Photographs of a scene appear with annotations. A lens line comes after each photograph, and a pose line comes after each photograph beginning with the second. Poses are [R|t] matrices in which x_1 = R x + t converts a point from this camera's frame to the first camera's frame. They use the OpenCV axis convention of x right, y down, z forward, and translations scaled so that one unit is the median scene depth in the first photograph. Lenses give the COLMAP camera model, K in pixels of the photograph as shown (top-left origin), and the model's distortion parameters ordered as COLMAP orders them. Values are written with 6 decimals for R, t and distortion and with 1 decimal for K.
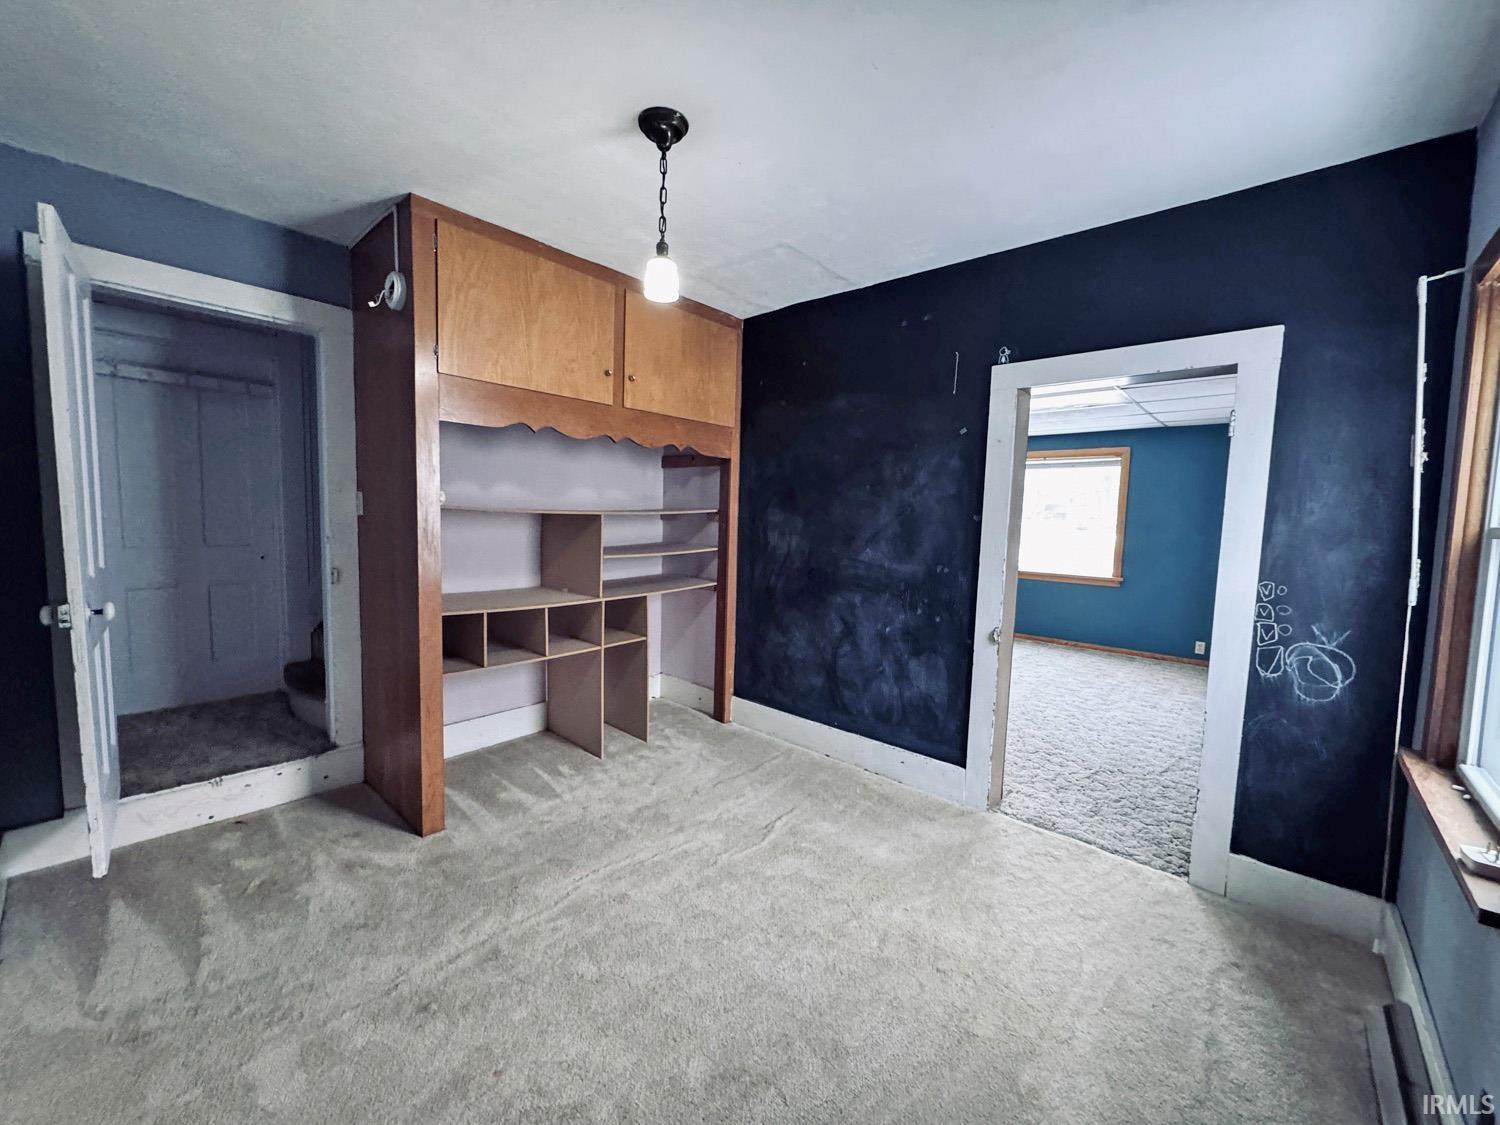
lens RADIAL K [[597.1, 0, 744.1], [0, 597.1, 561.7], [0, 0, 1]] dist [-0.003195, 0.000438]
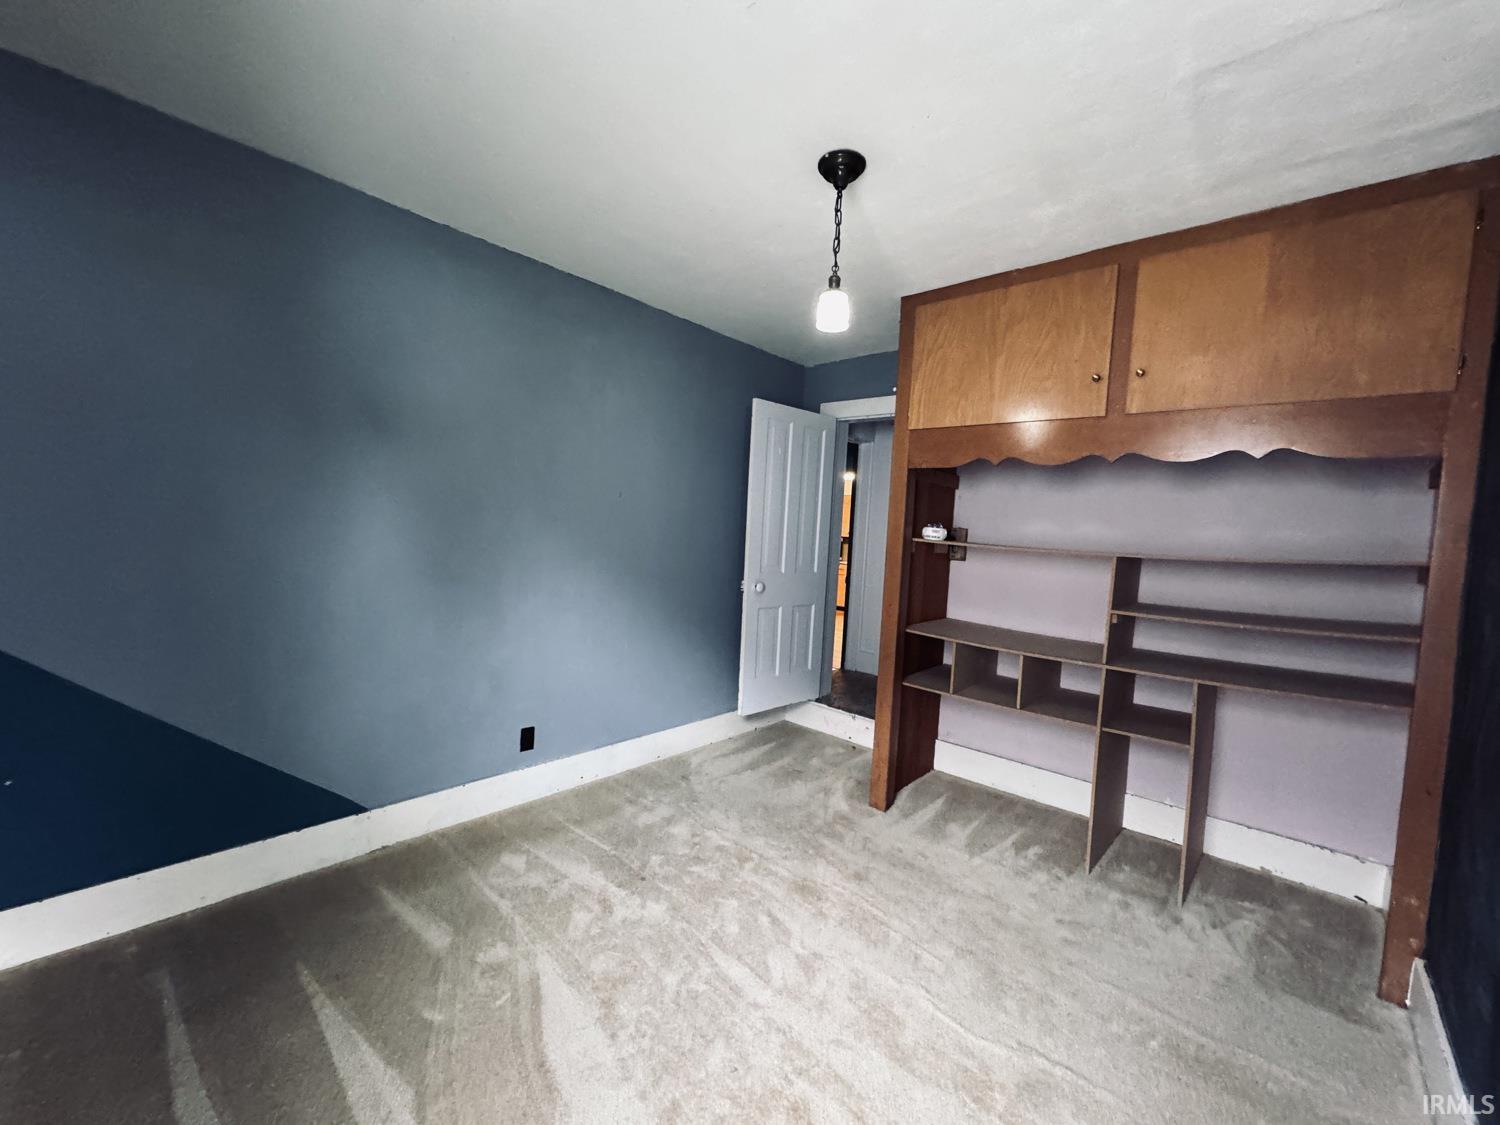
lens RADIAL K [[597.1, 0, 750.4], [0, 597.1, 561.9], [0, 0, 1]] dist [-0.003195, 0.000438]
pose [[0.005024, 0.025354, -0.999666, 0.552496], [-0.135809, 0.990434, 0.024438, -0.028400], [0.990722, 0.135641, 0.008419, 0.548792]]
